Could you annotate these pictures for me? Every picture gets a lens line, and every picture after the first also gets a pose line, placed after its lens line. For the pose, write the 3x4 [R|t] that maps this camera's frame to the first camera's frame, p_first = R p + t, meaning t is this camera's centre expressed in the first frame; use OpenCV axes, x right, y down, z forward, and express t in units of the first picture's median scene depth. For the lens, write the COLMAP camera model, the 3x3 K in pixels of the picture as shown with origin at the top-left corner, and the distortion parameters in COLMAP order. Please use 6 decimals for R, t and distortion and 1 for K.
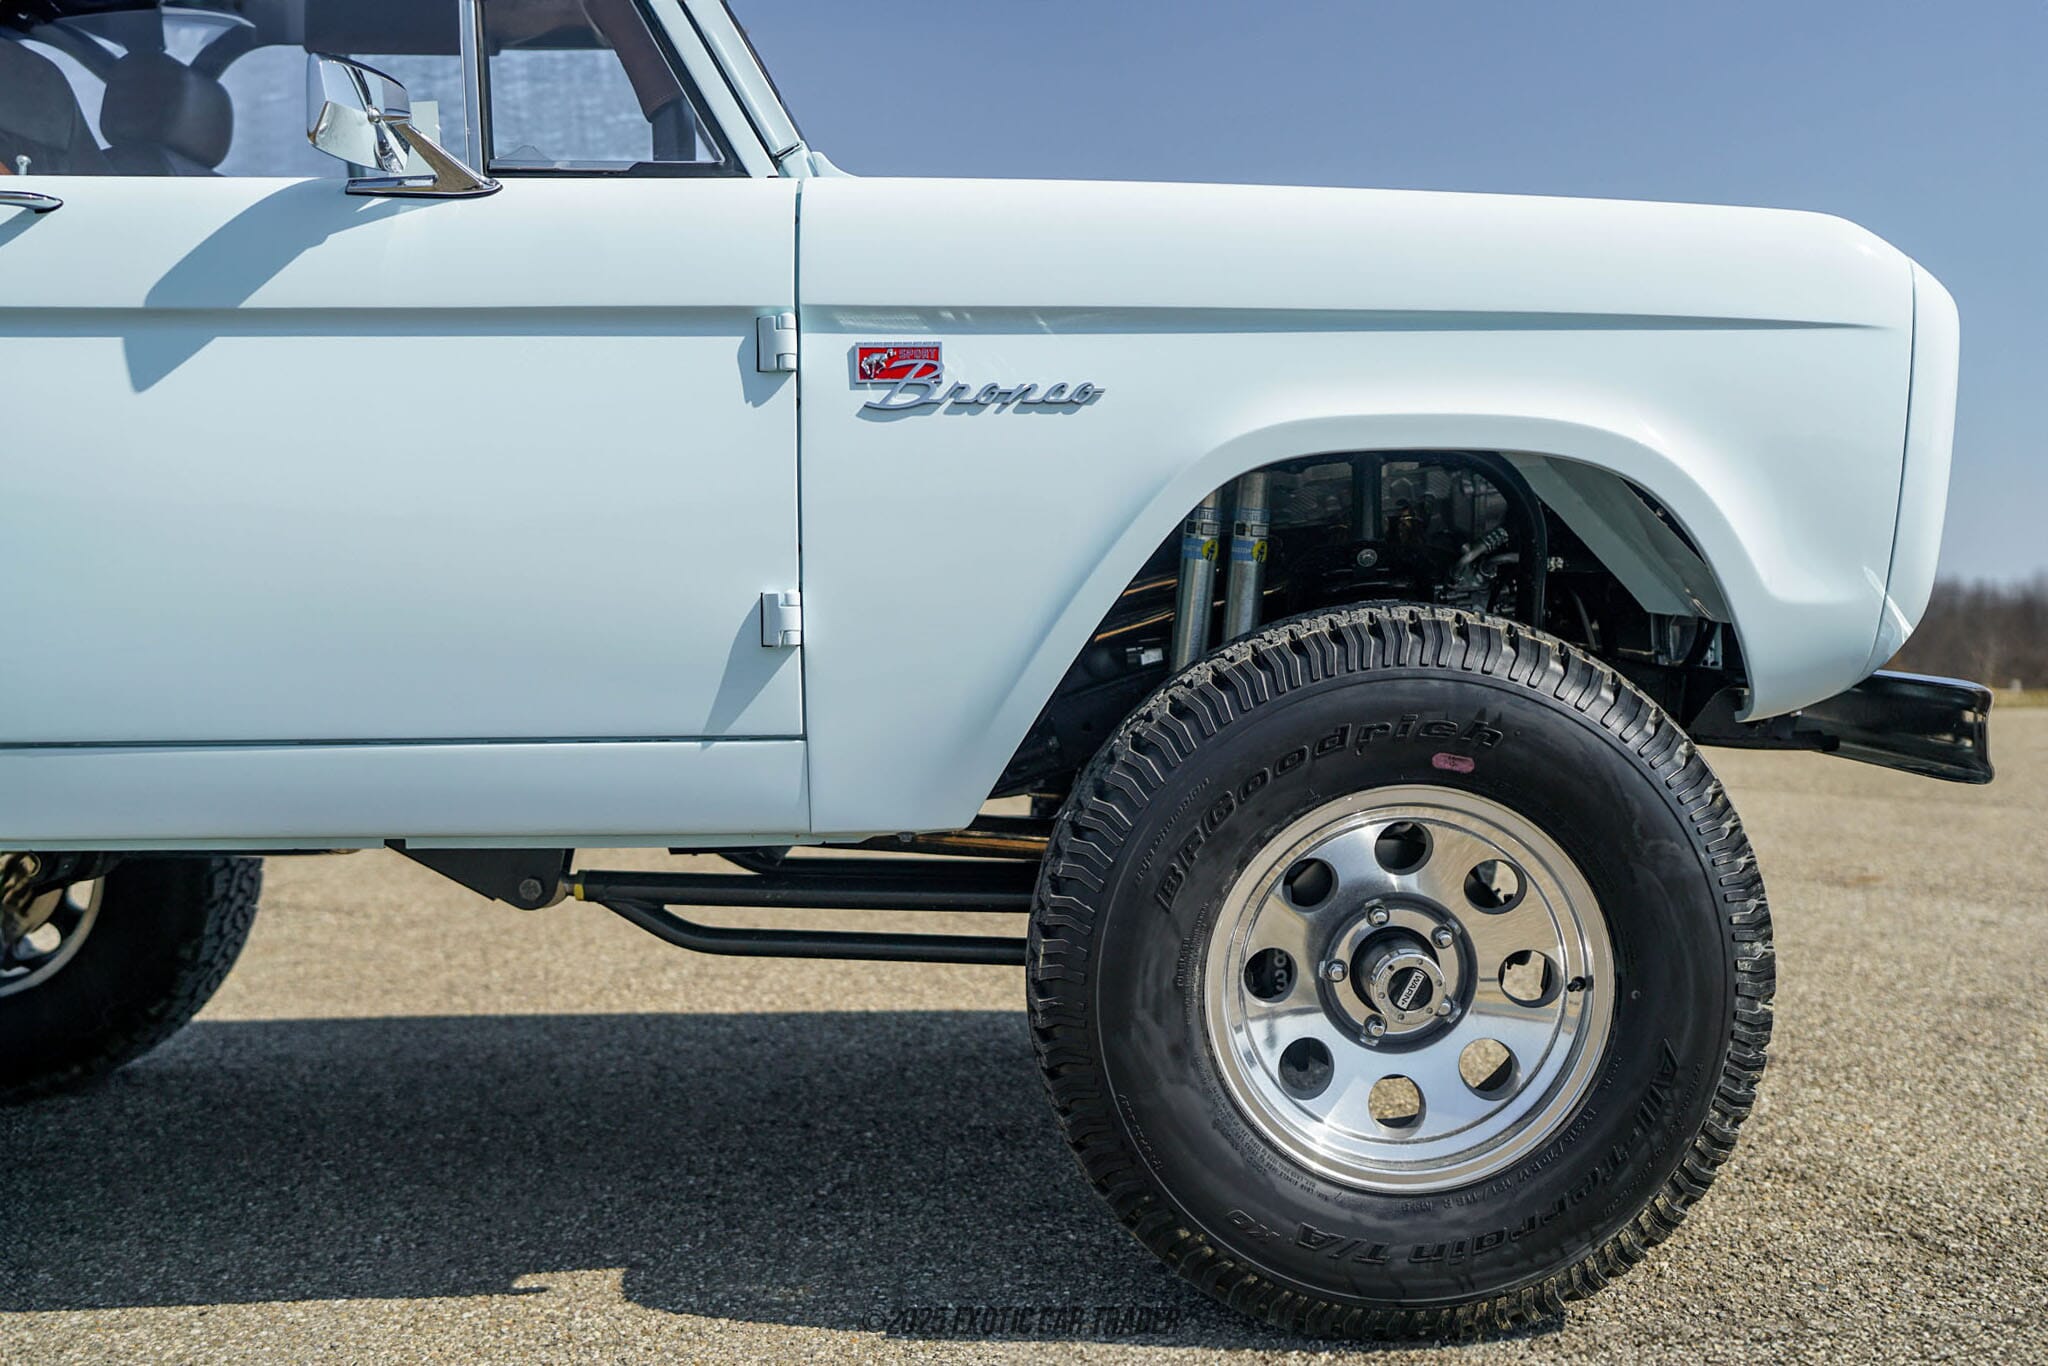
lens RADIAL K [[2737.3, 0, 1022.6], [0, 2737.3, 728.1], [0, 0, 1]] dist [0.007335, 0.031545]
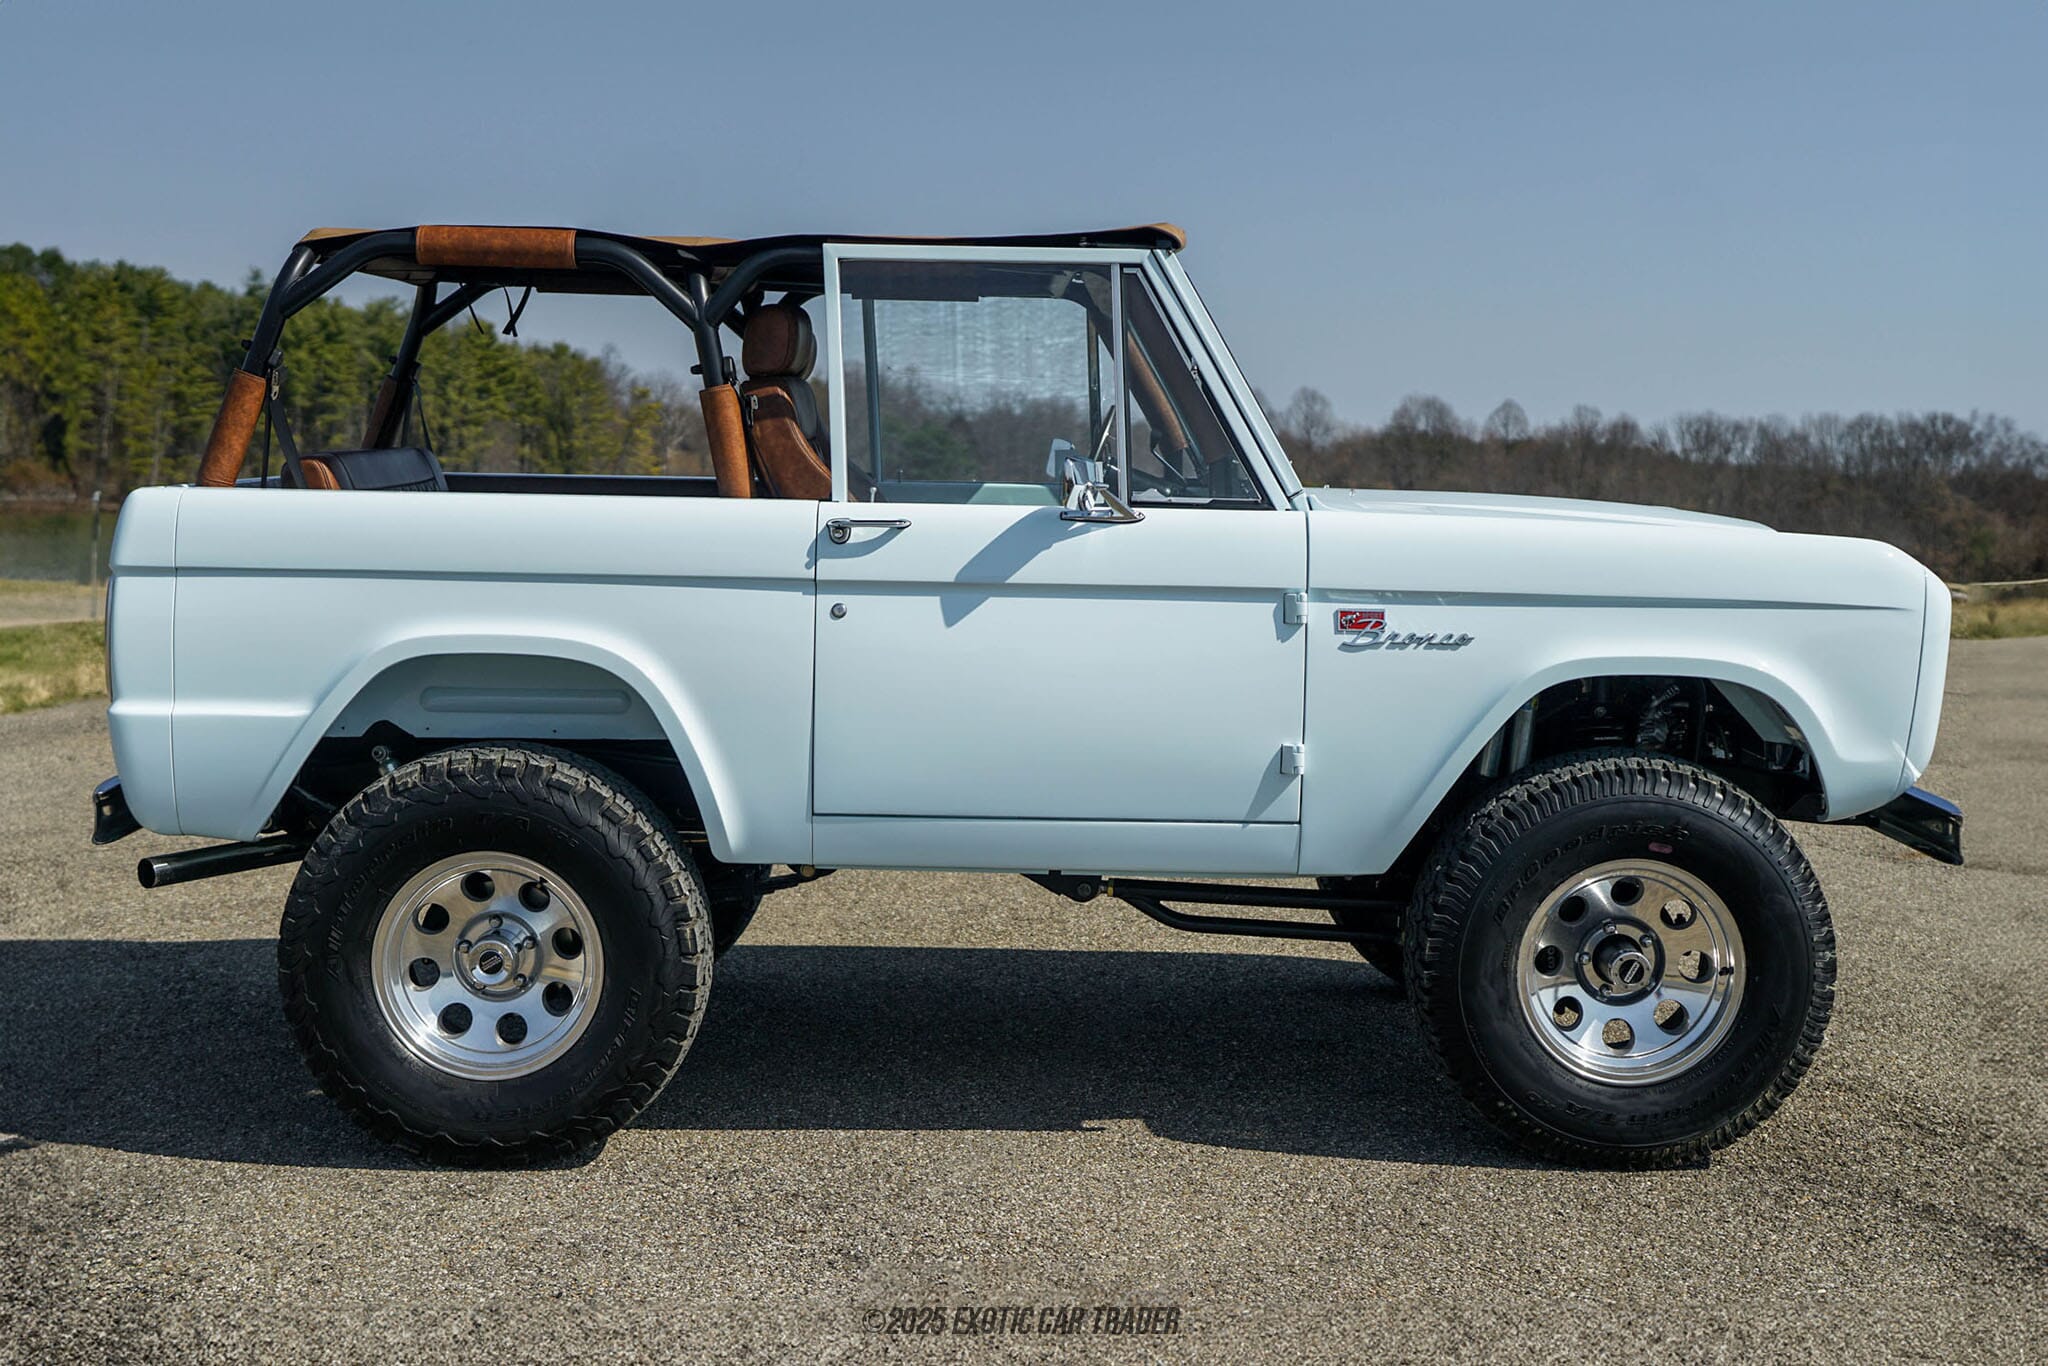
lens RADIAL K [[2881.7, 0, 988.7], [0, 2881.7, 624.3], [0, 0, 1]] dist [0.005778, 0.130768]
pose [[0.999435, 0.027893, -0.018748, -0.250546], [-0.027843, 0.999608, 0.002888, -0.126202], [0.018821, -0.002364, 0.999820, -0.898118]]
